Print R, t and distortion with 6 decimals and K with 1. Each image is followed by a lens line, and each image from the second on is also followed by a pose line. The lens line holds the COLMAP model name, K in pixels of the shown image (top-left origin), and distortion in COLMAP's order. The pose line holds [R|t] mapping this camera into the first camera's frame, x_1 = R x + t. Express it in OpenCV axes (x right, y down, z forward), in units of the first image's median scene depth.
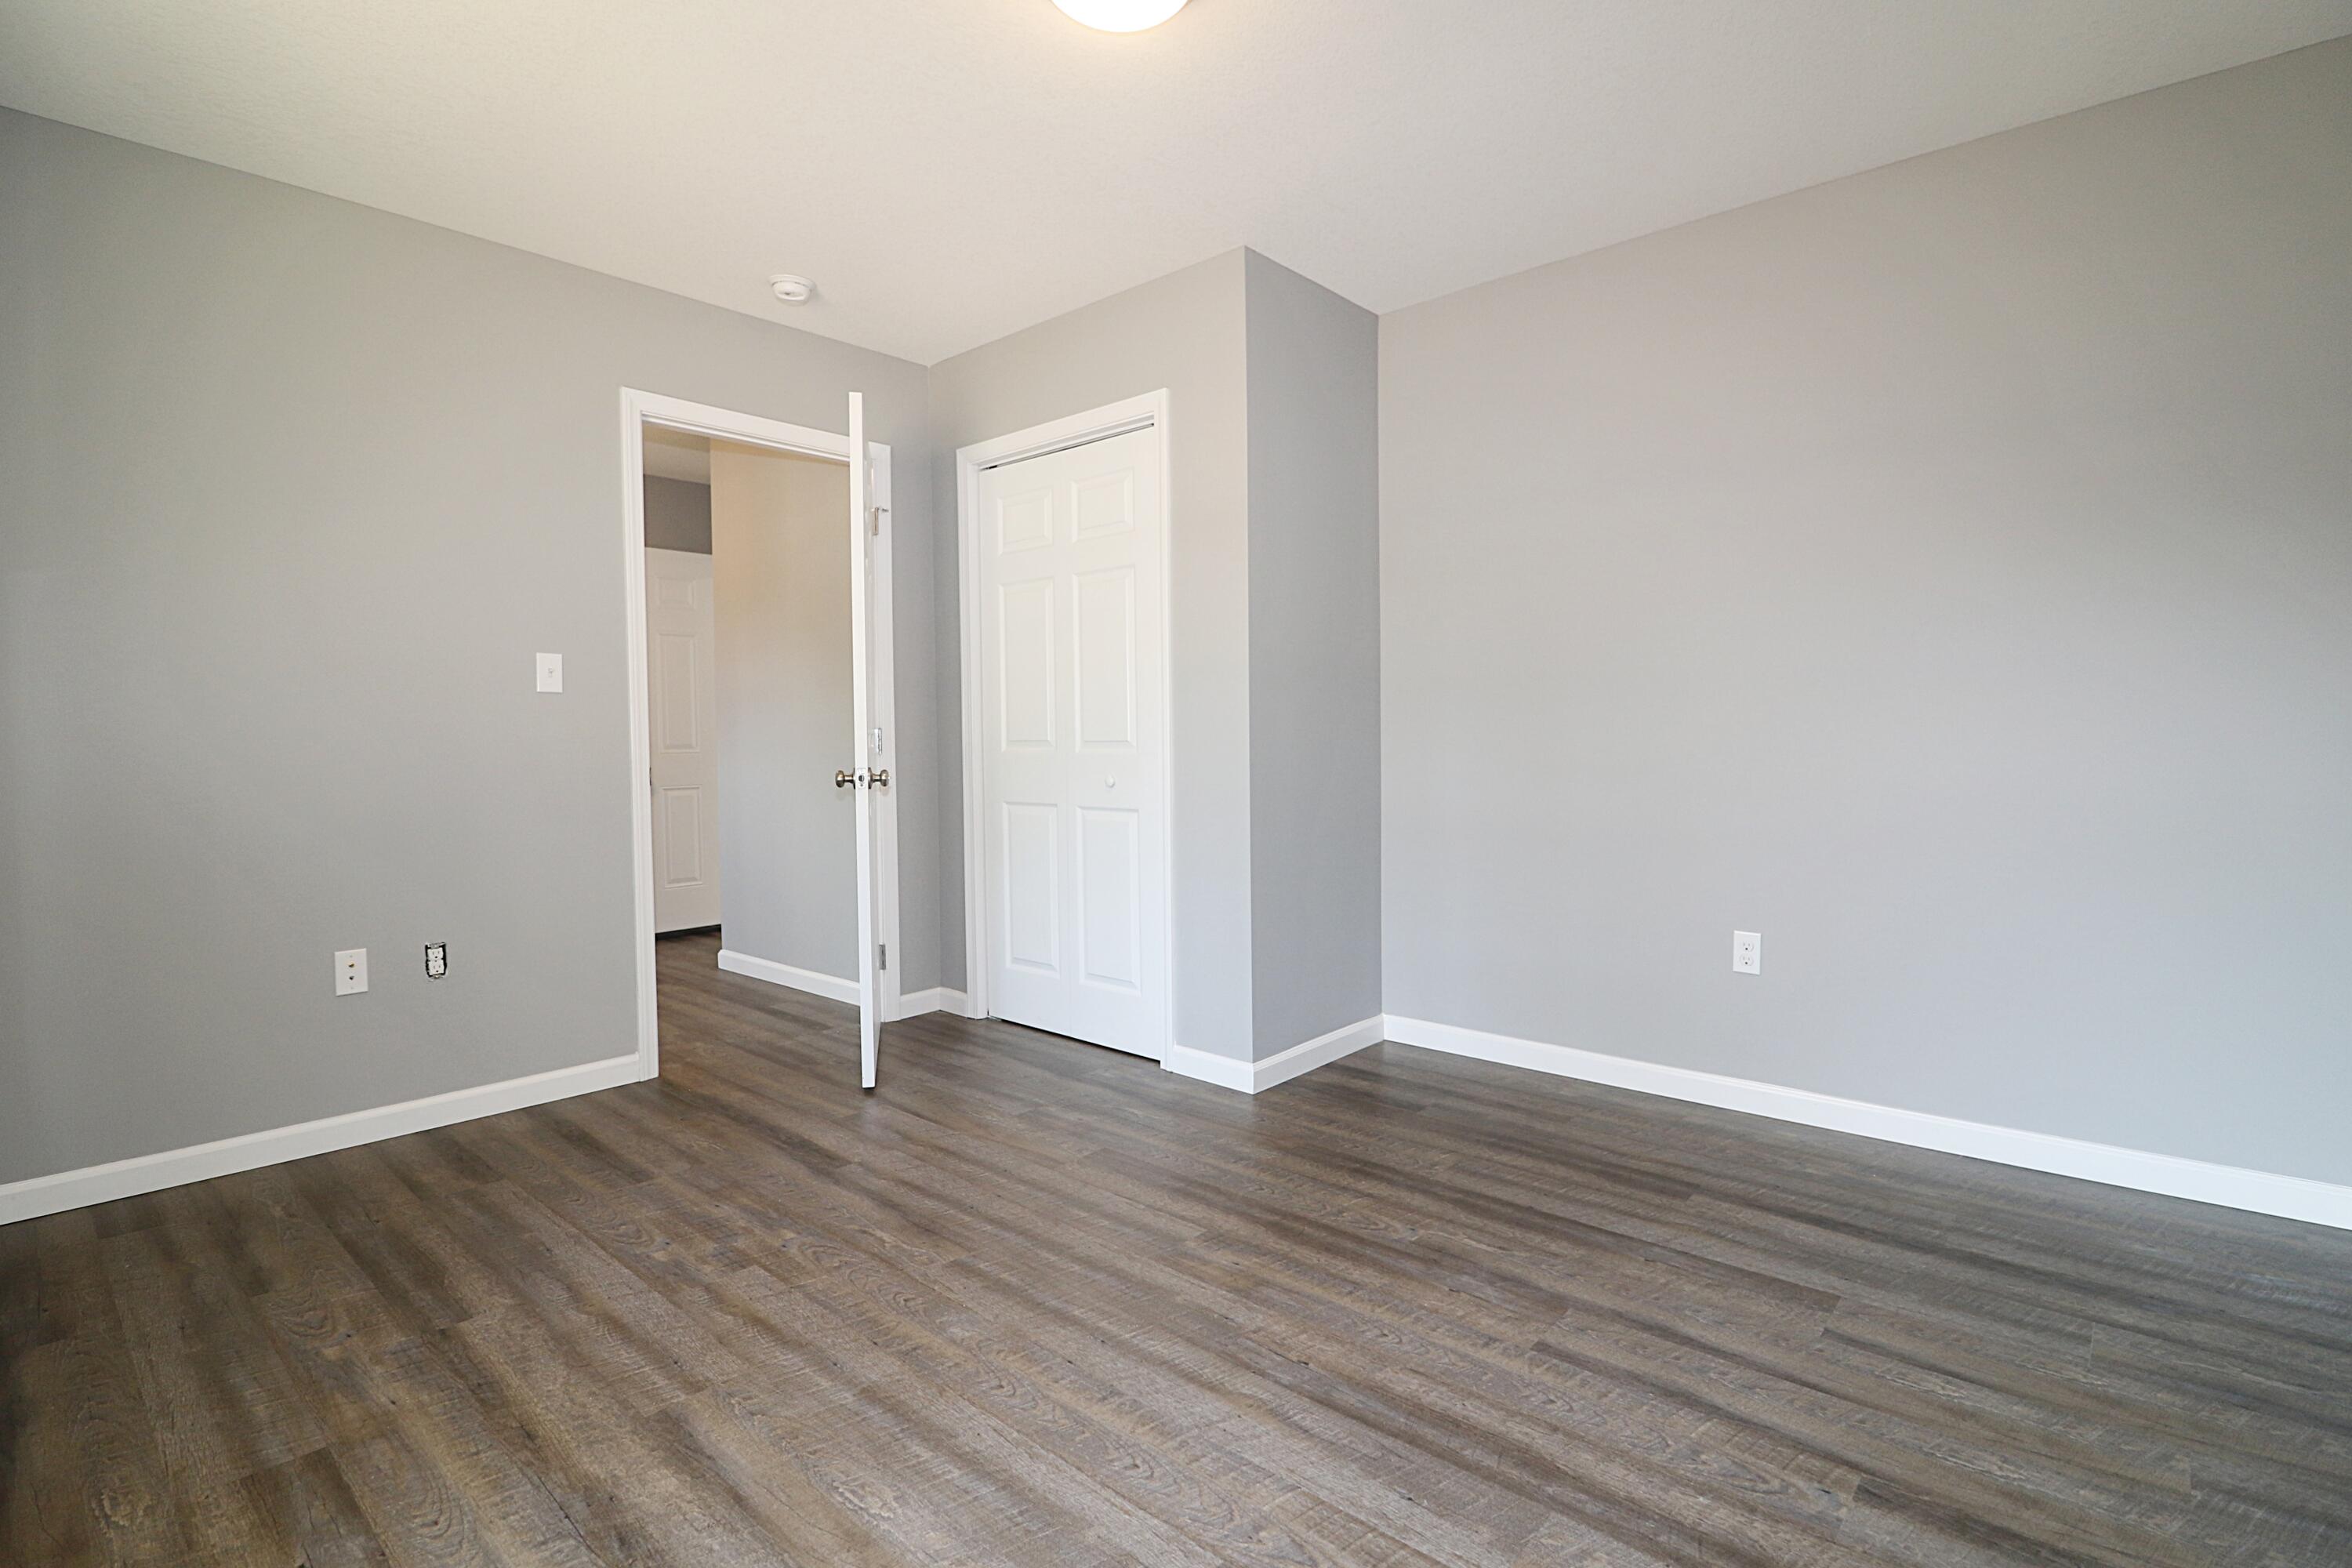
lens RADIAL K [[1081.7, 0, 1179.8], [0, 1081.7, 769.0], [0, 0, 1]] dist [-0.002186, -0.010909]
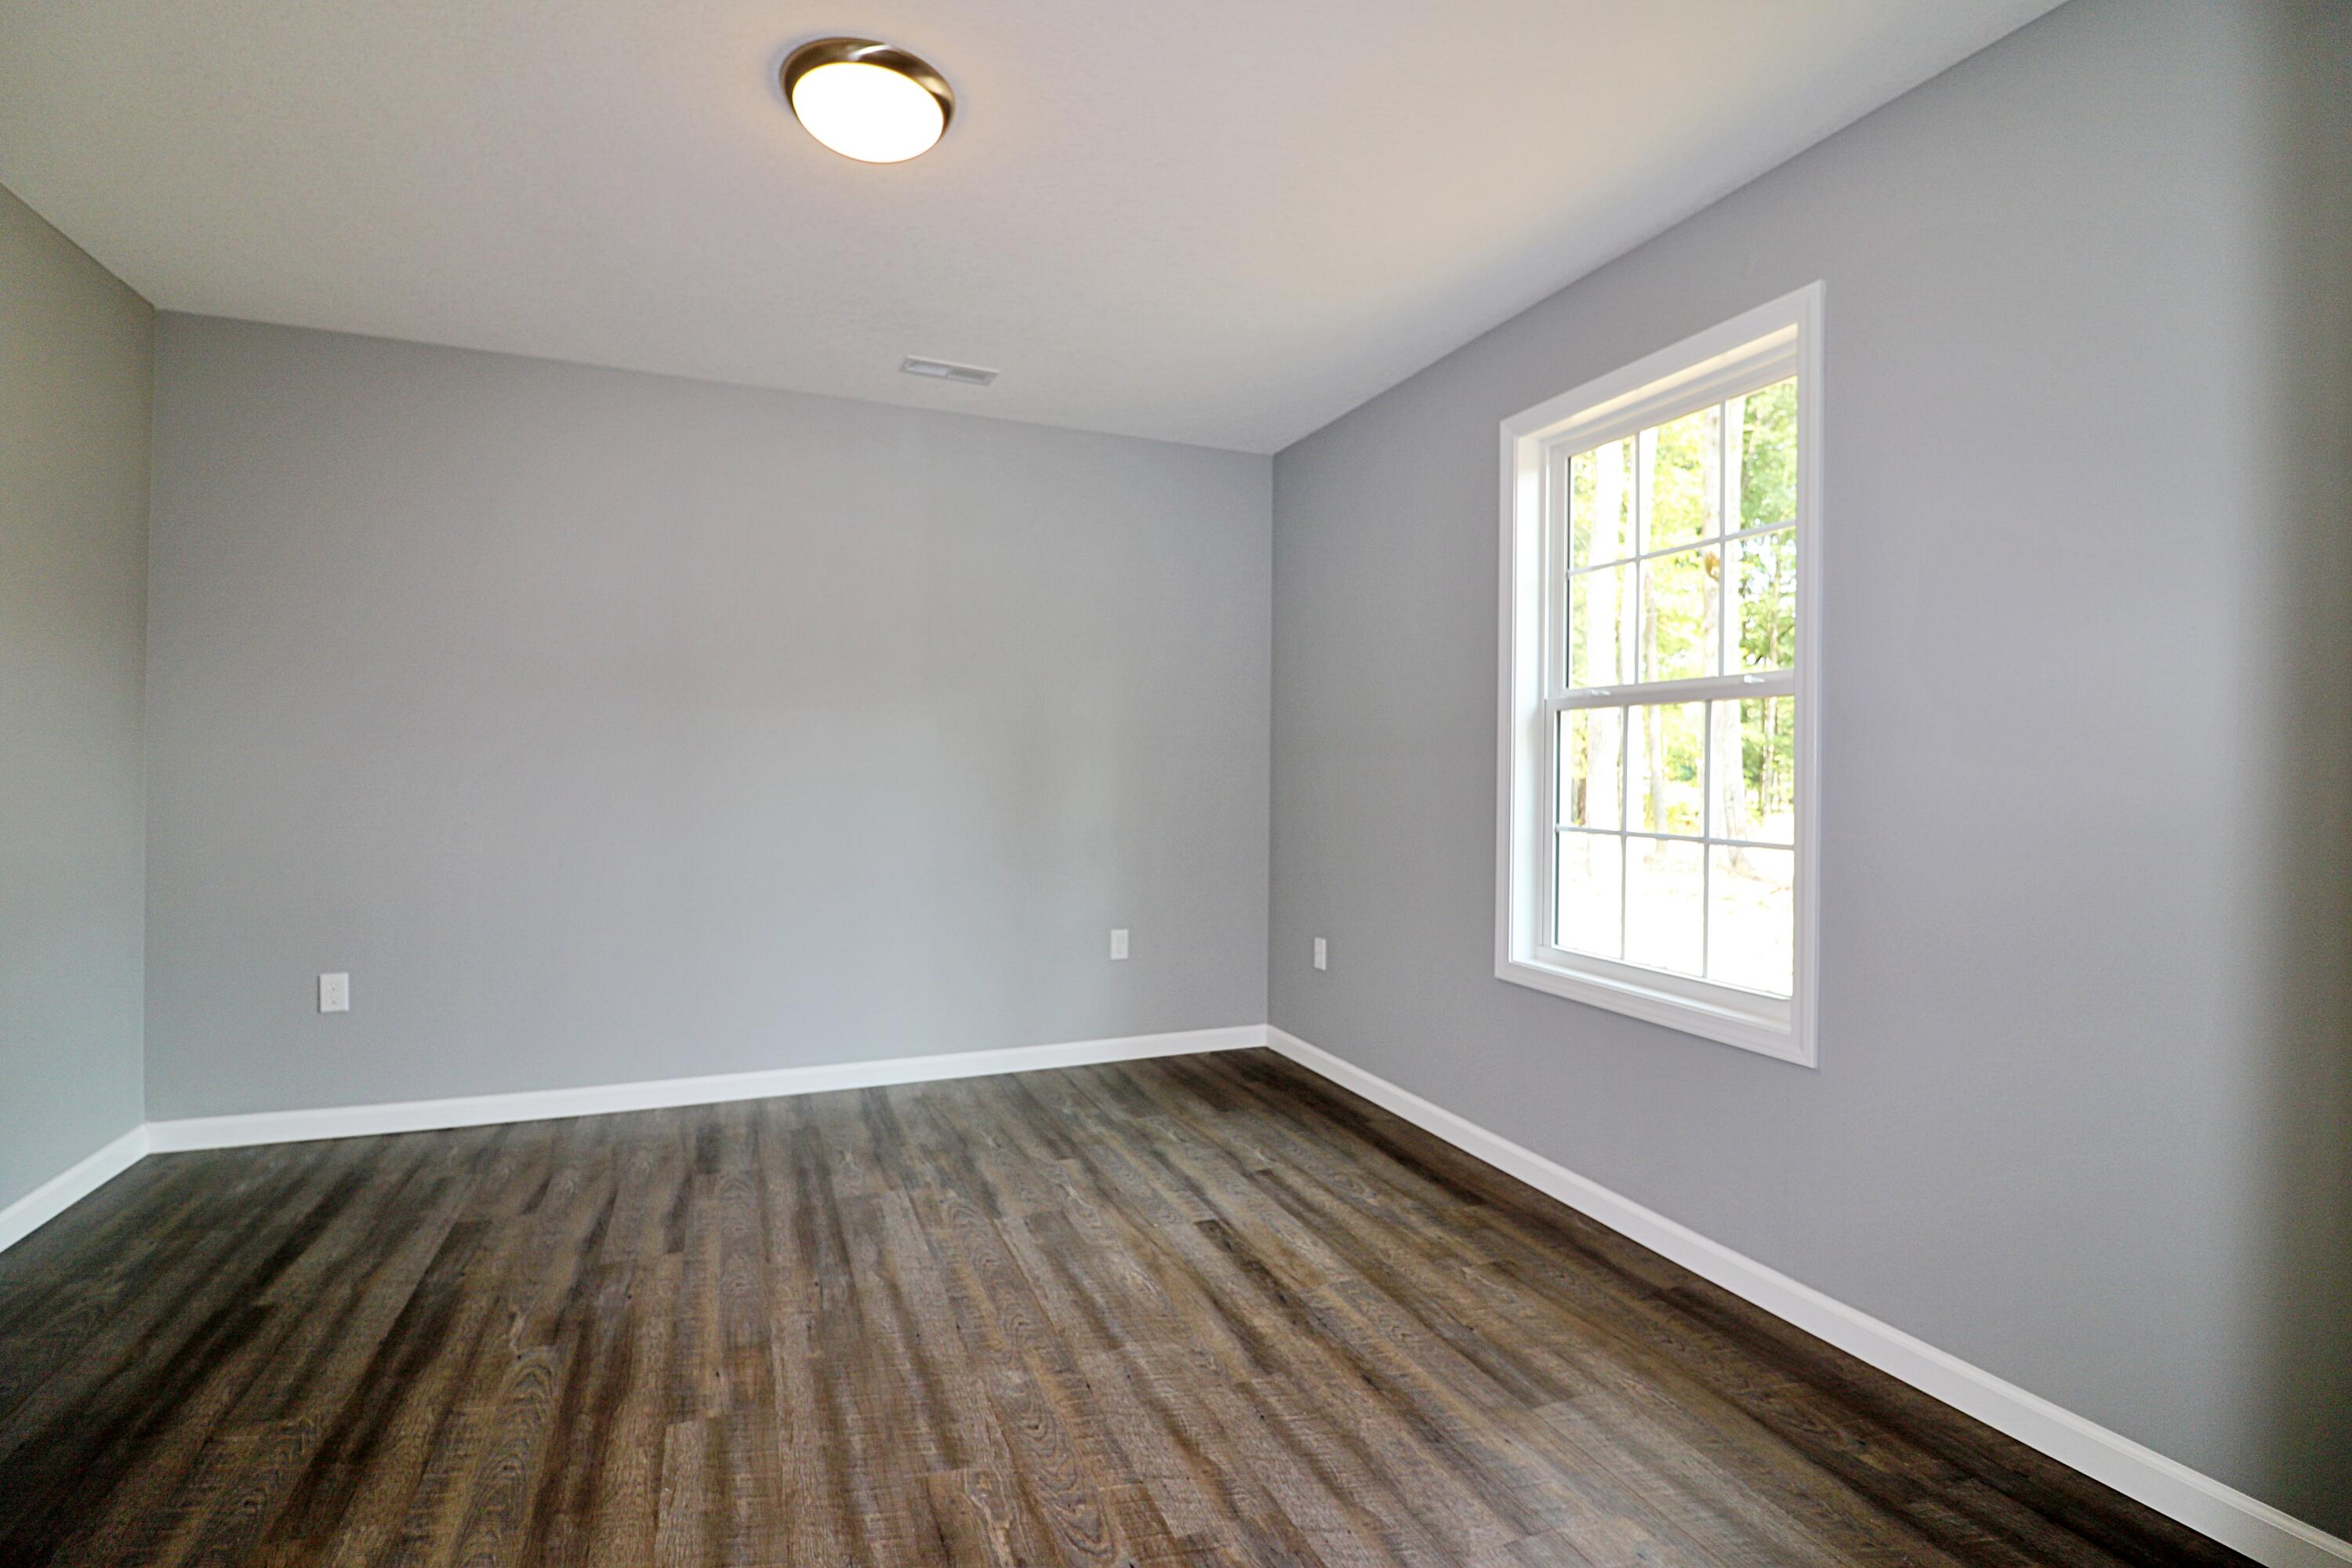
lens RADIAL K [[1081.7, 0, 1179.8], [0, 1081.7, 769.0], [0, 0, 1]] dist [-0.002186, -0.010909]
pose [[-0.896839, 0.002383, 0.442350, -0.819157], [0.015290, 0.999555, 0.025614, -0.098105], [-0.442092, 0.029735, -0.896477, 1.861142]]
